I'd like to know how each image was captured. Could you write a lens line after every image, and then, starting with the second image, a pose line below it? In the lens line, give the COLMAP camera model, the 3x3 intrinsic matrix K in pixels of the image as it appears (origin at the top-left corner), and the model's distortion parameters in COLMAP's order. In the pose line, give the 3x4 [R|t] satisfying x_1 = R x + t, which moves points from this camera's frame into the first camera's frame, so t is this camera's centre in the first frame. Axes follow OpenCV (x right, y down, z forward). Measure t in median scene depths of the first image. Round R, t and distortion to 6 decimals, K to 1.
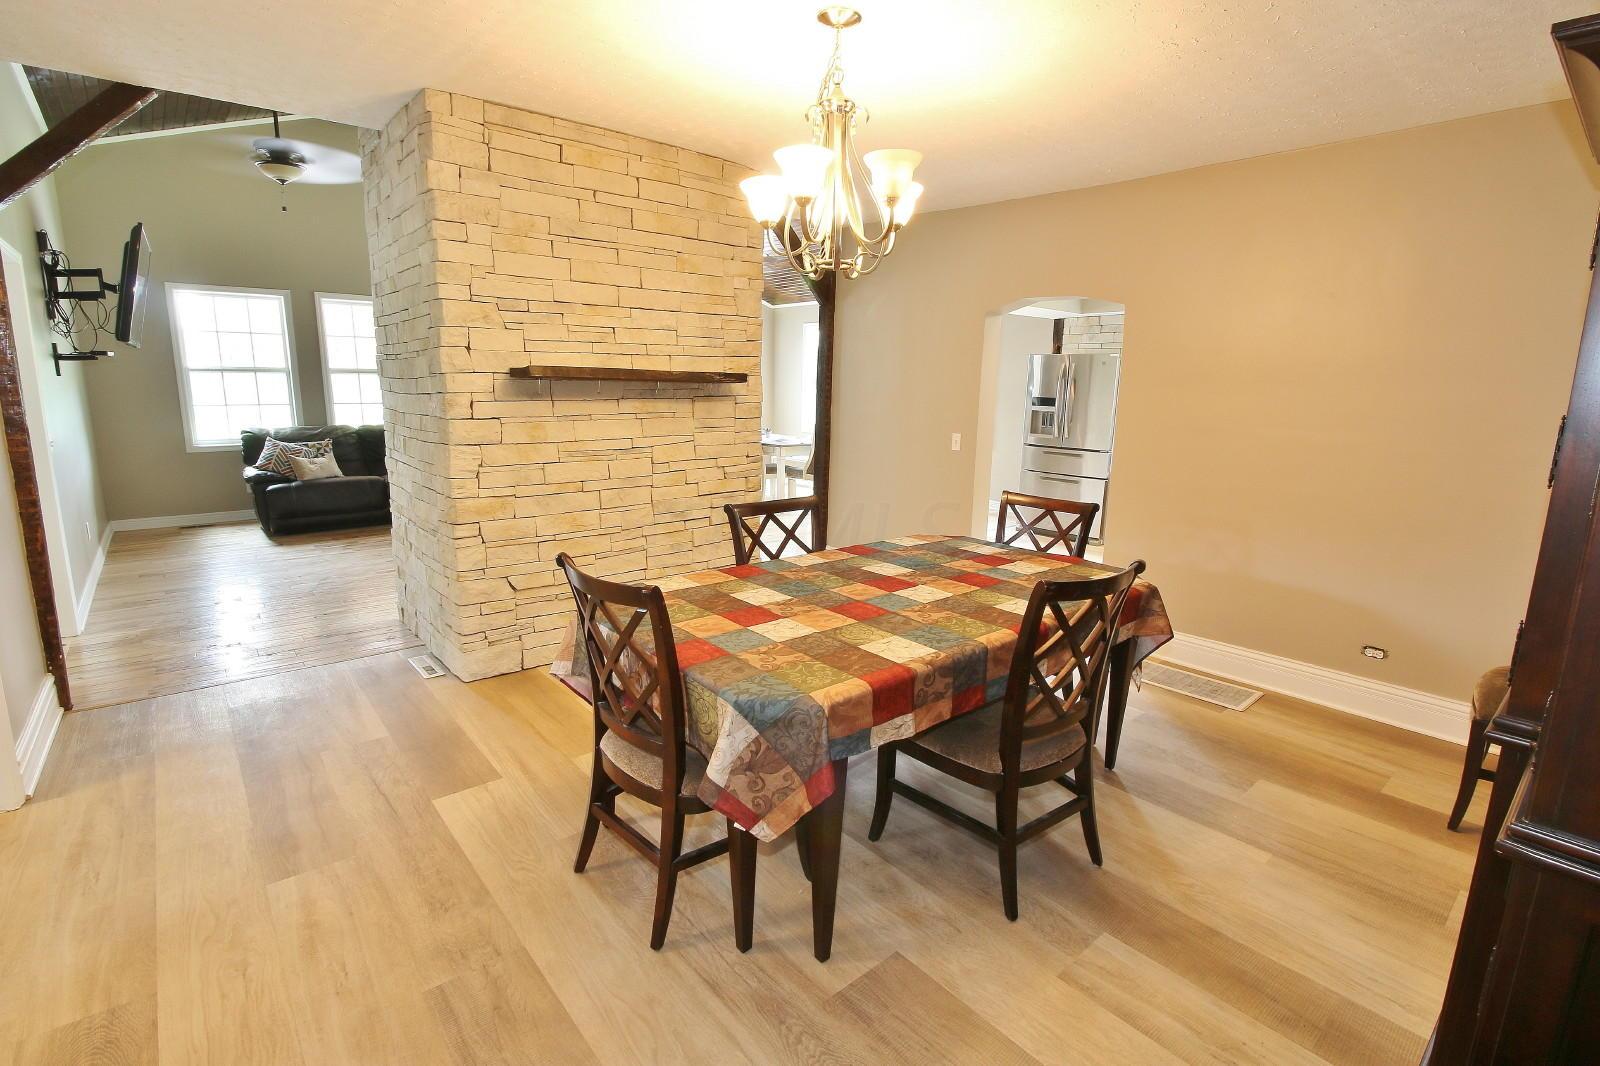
lens RADIAL K [[739.4, 0, 801.9], [0, 739.4, 522.7], [0, 0, 1]] dist [0.001441, -0.013343]
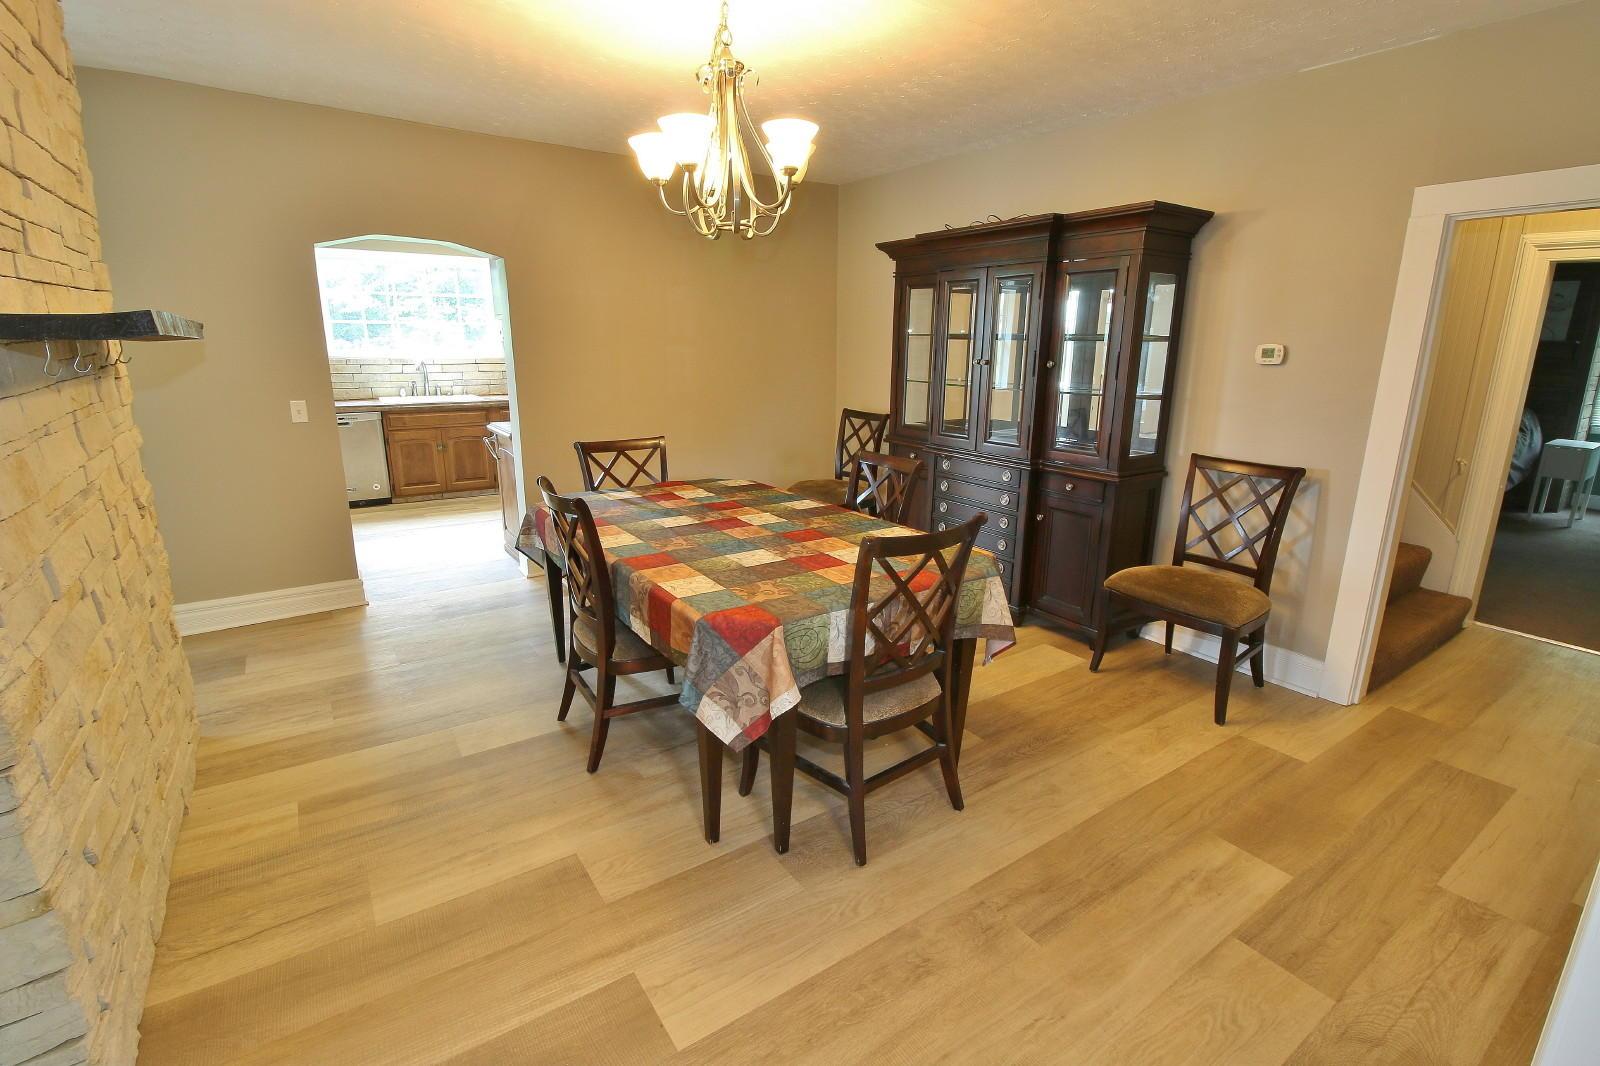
lens RADIAL K [[739.4, 0, 801.9], [0, 739.4, 522.7], [0, 0, 1]] dist [0.001441, -0.013343]
pose [[0.106117, -0.253178, 0.961582, -1.074718], [0.173611, 0.956906, 0.232788, -0.181214], [-0.979080, 0.142239, 0.145498, 0.837202]]
